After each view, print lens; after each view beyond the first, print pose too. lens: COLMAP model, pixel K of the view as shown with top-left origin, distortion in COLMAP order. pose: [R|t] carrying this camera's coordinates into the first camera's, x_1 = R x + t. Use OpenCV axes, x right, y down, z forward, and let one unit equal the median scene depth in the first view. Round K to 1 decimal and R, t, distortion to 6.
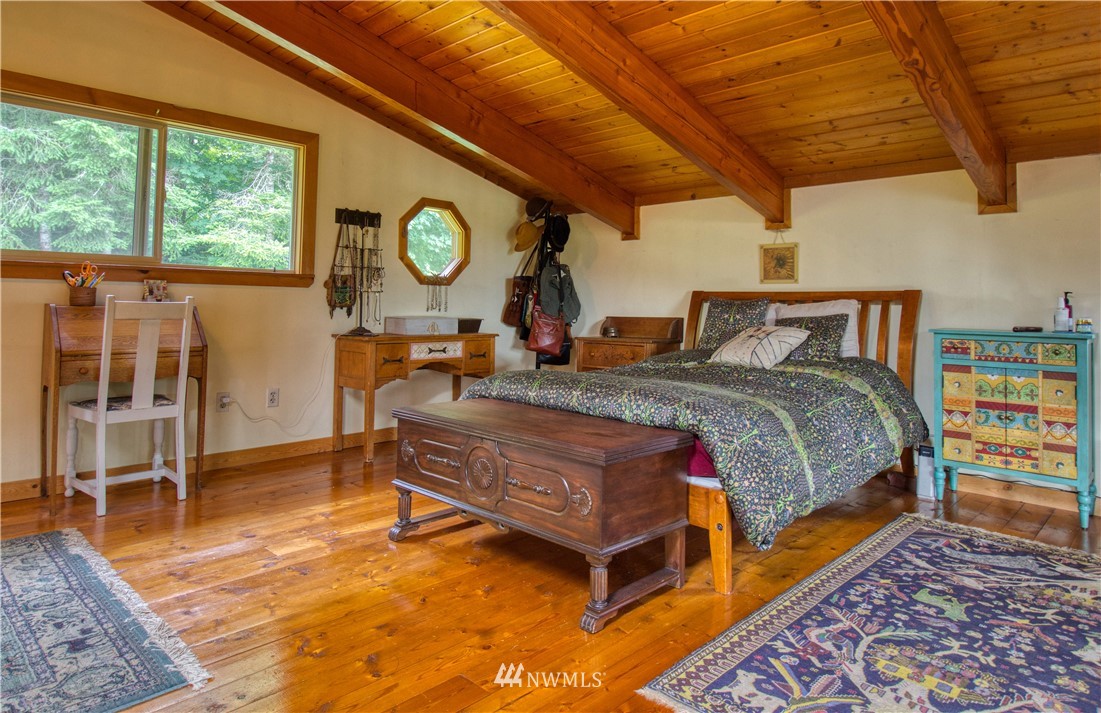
lens RADIAL K [[662.0, 0, 550.4], [0, 662.0, 273.1], [0, 0, 1]] dist [0.002103, -0.001896]
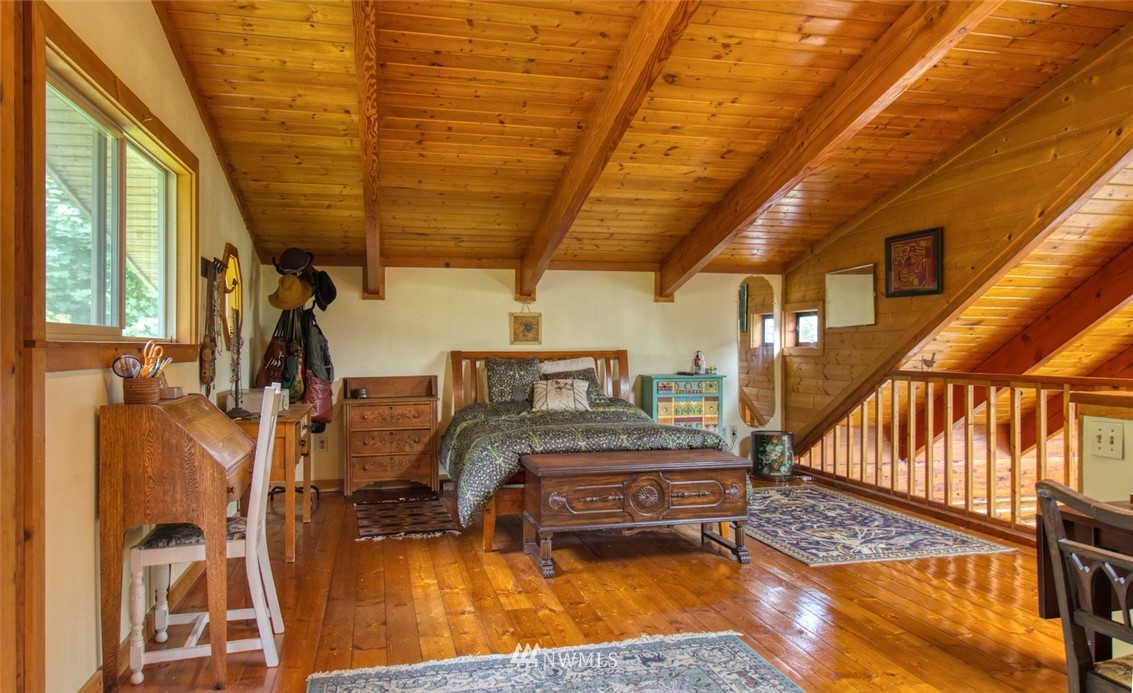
lens RADIAL K [[785.5, 0, 566.5], [0, 785.5, 346.5], [0, 0, 1]] dist [0.002573, 0.000559]
pose [[0.530198, -0.018679, 0.847668, -1.022428], [-0.028552, 0.998797, 0.039868, -0.049392], [-0.847393, -0.045341, 0.529026, 0.178331]]
